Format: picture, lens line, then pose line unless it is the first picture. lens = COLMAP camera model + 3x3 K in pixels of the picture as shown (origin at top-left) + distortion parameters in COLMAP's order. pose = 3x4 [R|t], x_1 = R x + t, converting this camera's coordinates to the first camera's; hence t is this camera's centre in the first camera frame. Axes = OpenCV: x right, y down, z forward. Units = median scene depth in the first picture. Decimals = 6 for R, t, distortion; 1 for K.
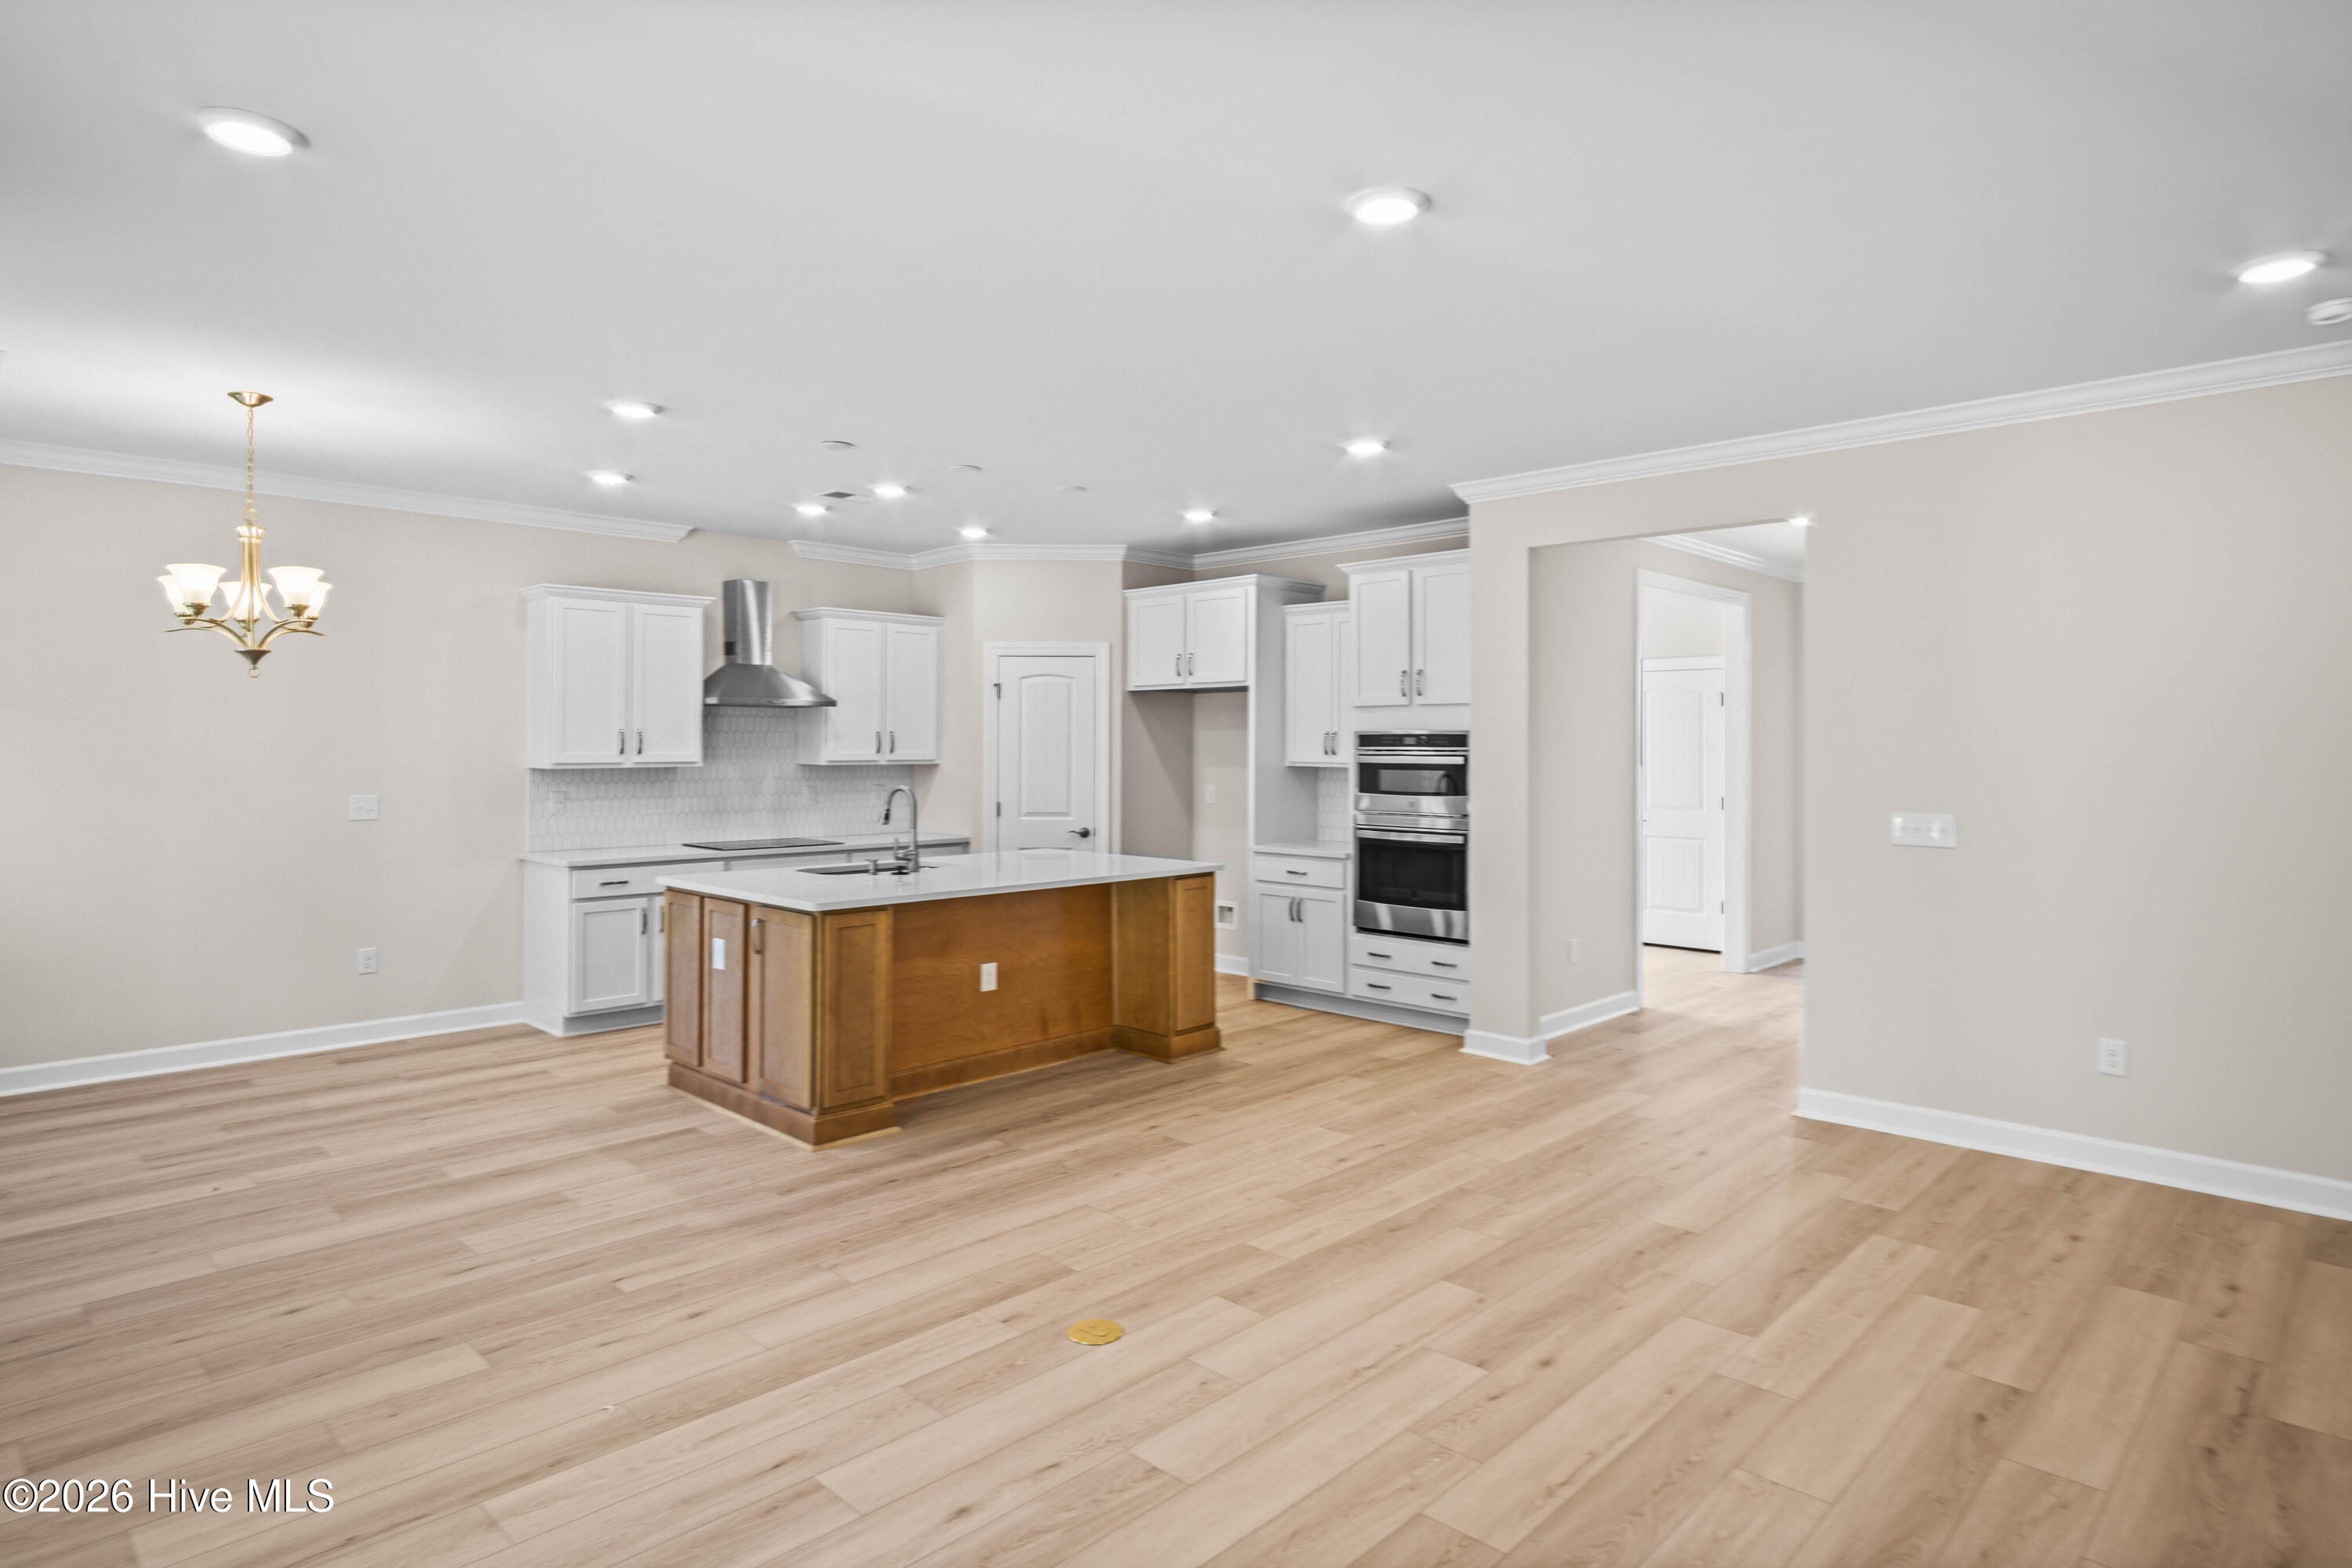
lens RADIAL K [[1286.7, 0, 1176.0], [0, 1286.7, 784.0], [0, 0, 1]] dist [-0.000802, -0.000240]
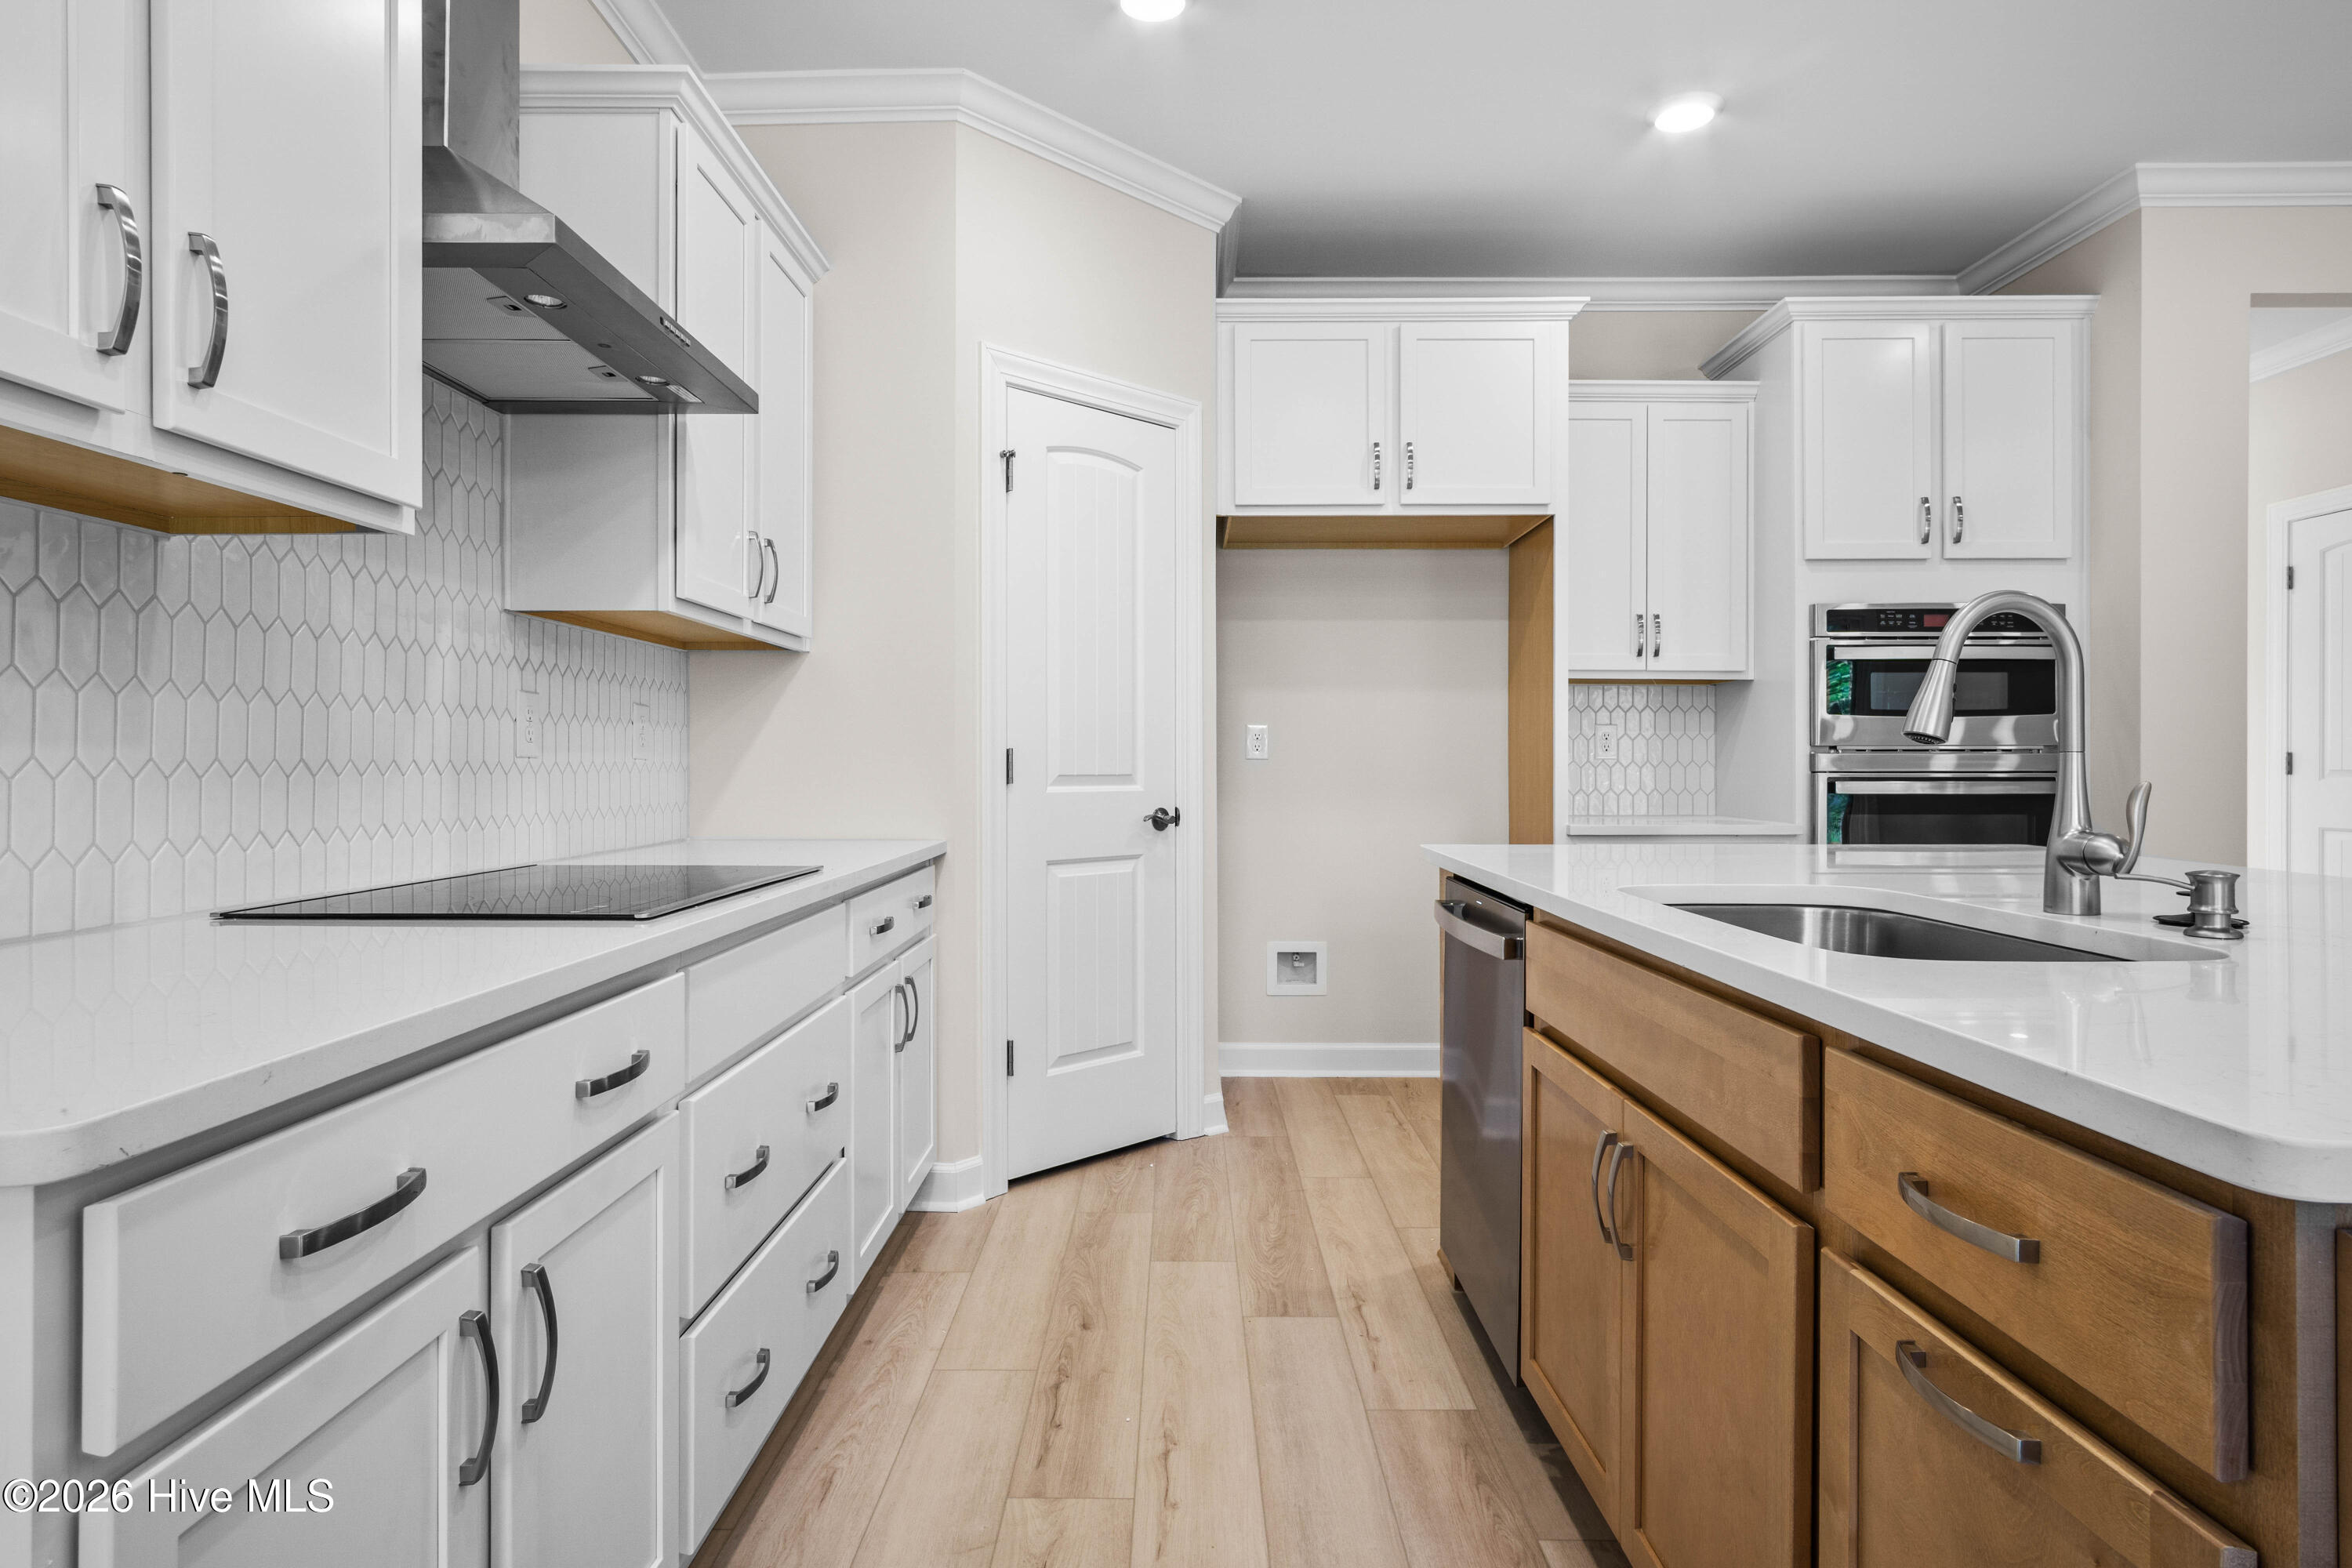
lens RADIAL K [[1286.7, 0, 1176.0], [0, 1286.7, 784.0], [0, 0, 1]] dist [-0.000802, -0.000240]
pose [[0.718582, -0.015411, 0.695272, -0.417517], [0.020601, 0.999787, 0.000869, 0.028401], [-0.695137, 0.013699, 0.718746, 0.743393]]
